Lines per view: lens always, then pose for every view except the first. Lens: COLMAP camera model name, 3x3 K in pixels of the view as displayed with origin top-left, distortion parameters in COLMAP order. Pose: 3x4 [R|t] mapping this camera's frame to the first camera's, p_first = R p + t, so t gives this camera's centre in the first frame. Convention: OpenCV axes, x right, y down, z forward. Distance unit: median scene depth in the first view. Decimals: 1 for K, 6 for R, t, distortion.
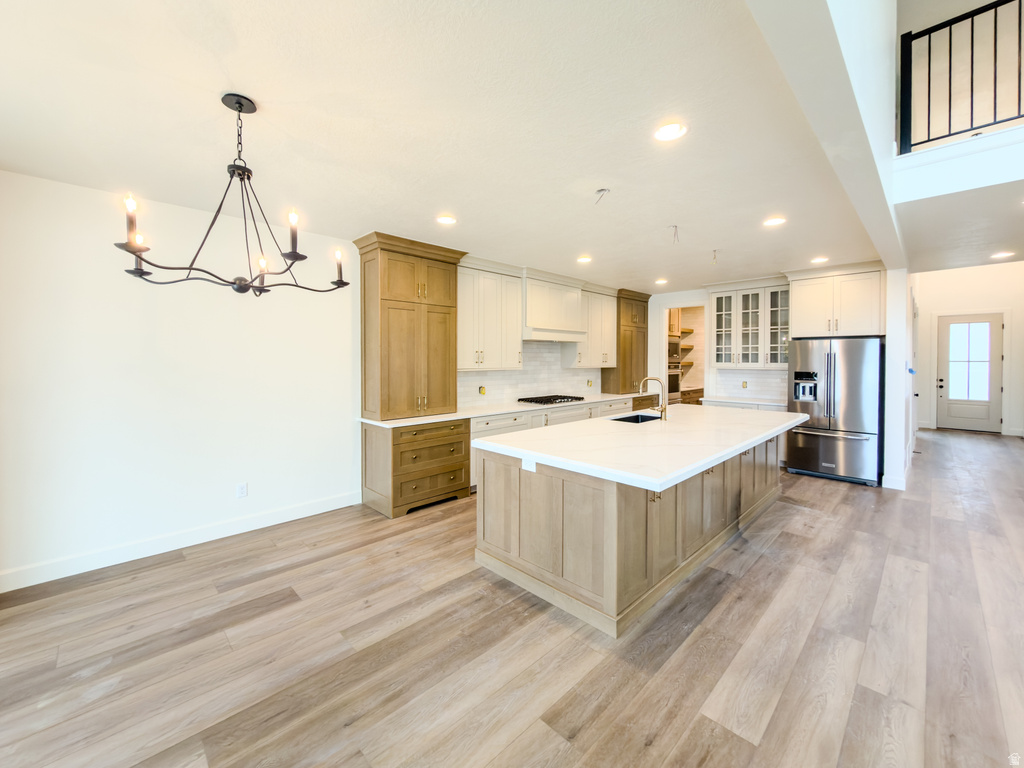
lens RADIAL K [[417.0, 0, 512.4], [0, 417.0, 381.0], [0, 0, 1]] dist [-0.000179, -0.000022]
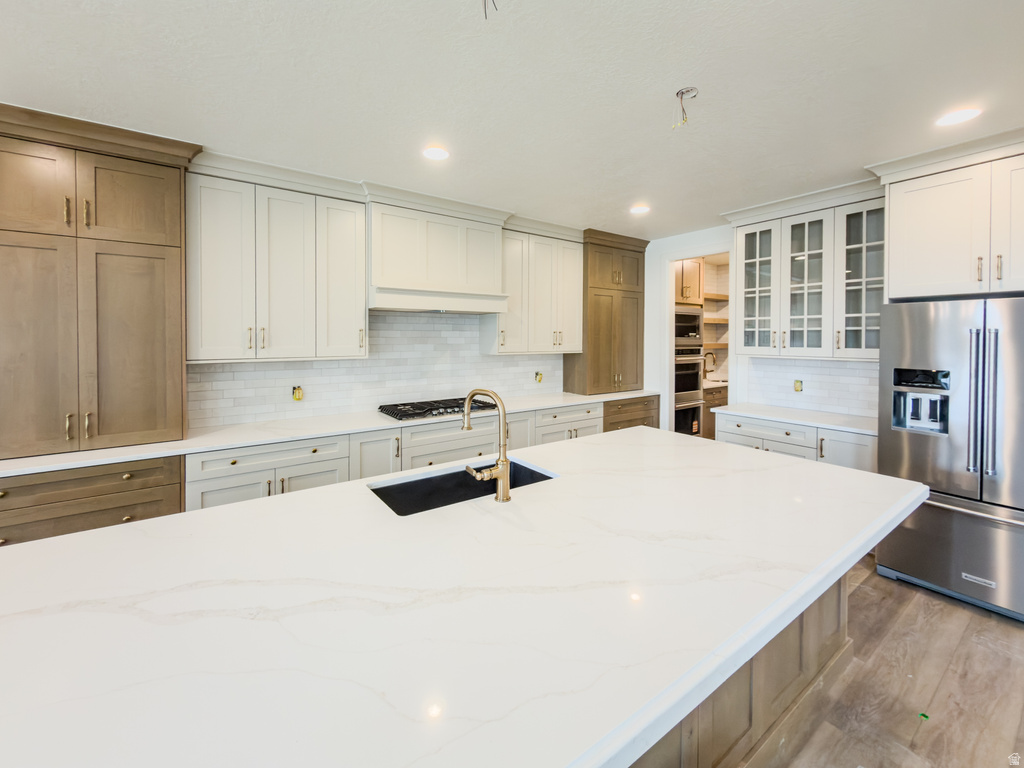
lens RADIAL K [[418.4, 0, 509.2], [0, 418.4, 357.3], [0, 0, 1]] dist [-0.002113, -0.000454]
pose [[0.985518, 0.008084, -0.169376, 0.286882], [-0.008960, 0.999950, -0.004411, -0.025692], [0.169332, 0.005865, 0.985542, 0.403290]]
